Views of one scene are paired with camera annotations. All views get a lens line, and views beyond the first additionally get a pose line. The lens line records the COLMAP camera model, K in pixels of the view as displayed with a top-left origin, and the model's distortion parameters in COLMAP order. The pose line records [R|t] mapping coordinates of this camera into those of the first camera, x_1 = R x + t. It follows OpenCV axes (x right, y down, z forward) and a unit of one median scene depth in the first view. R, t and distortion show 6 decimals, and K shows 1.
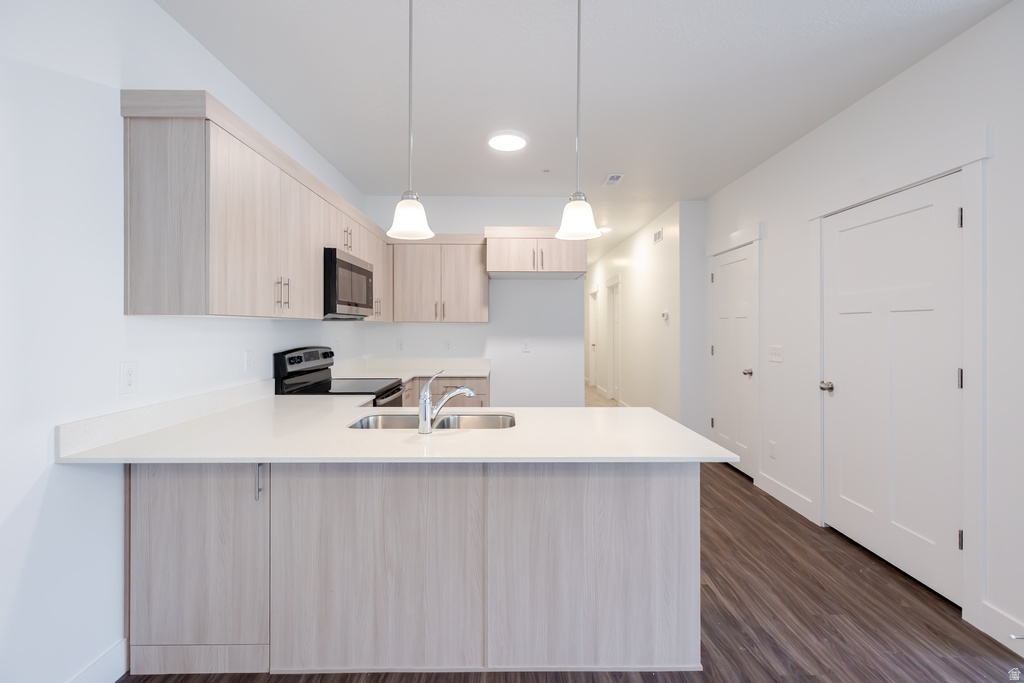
lens RADIAL K [[443.8, 0, 512.1], [0, 443.8, 326.6], [0, 0, 1]] dist [-0.000057, -0.000014]
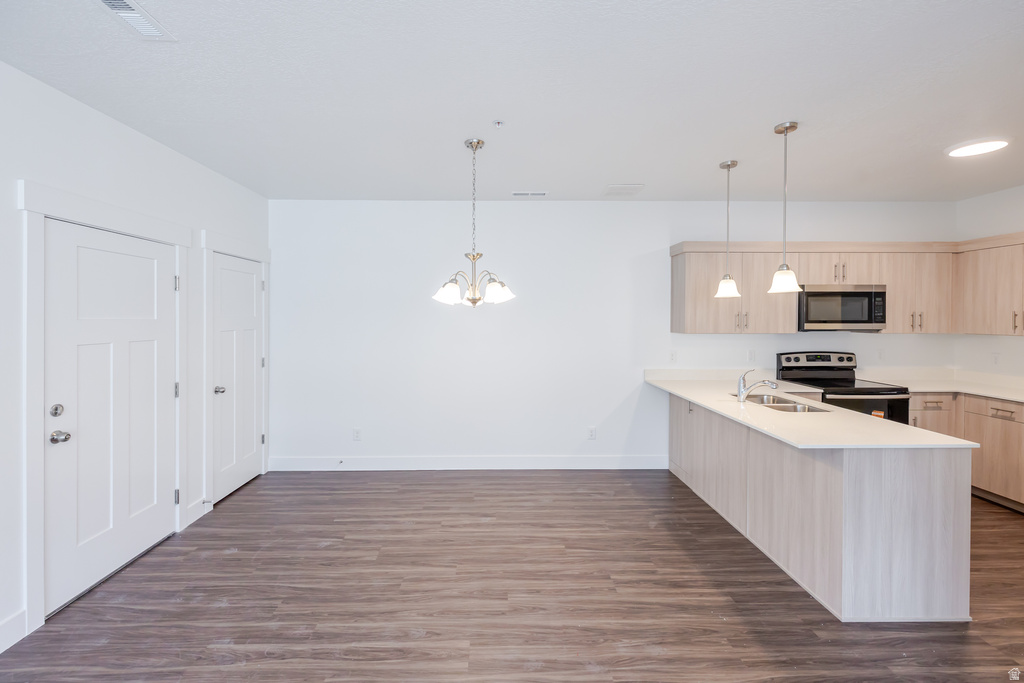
lens RADIAL K [[440.2, 0, 501.8], [0, 440.2, 333.3], [0, 0, 1]] dist [0.002305, 0.000272]
pose [[0.000455, 0.035386, -0.999374, 0.970034], [0.000429, 0.999374, 0.035386, -0.064494], [1.000000, -0.000445, 0.000440, 0.005132]]
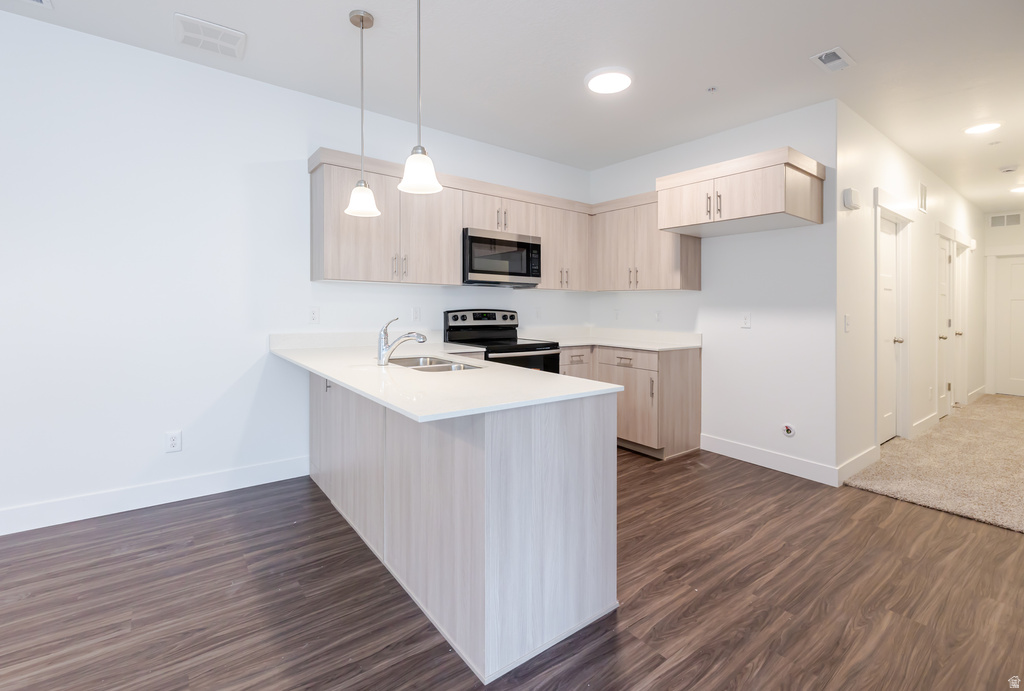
lens RADIAL K [[454.6, 0, 507.3], [0, 454.6, 316.4], [0, 0, 1]] dist [0.000959, -0.000133]
pose [[0.591521, 0.023427, -0.805949, 0.644263], [-0.012242, 0.999724, 0.020075, 0.041184], [0.806196, -0.002009, 0.591645, 0.308130]]
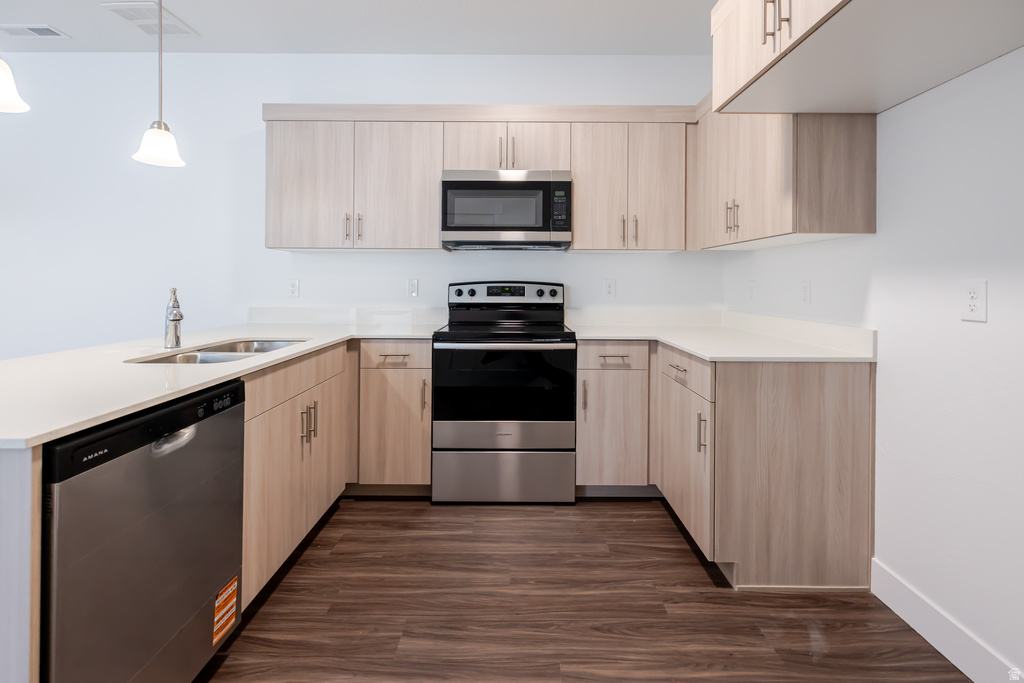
lens RADIAL K [[459.4, 0, 513.9], [0, 459.4, 292.7], [0, 0, 1]] dist [0.001042, 0.000146]
pose [[-0.015327, 0.020285, -0.999677, 0.511869], [-0.005045, 0.999780, 0.020365, 0.052188], [0.999870, 0.005356, -0.015221, 1.076226]]
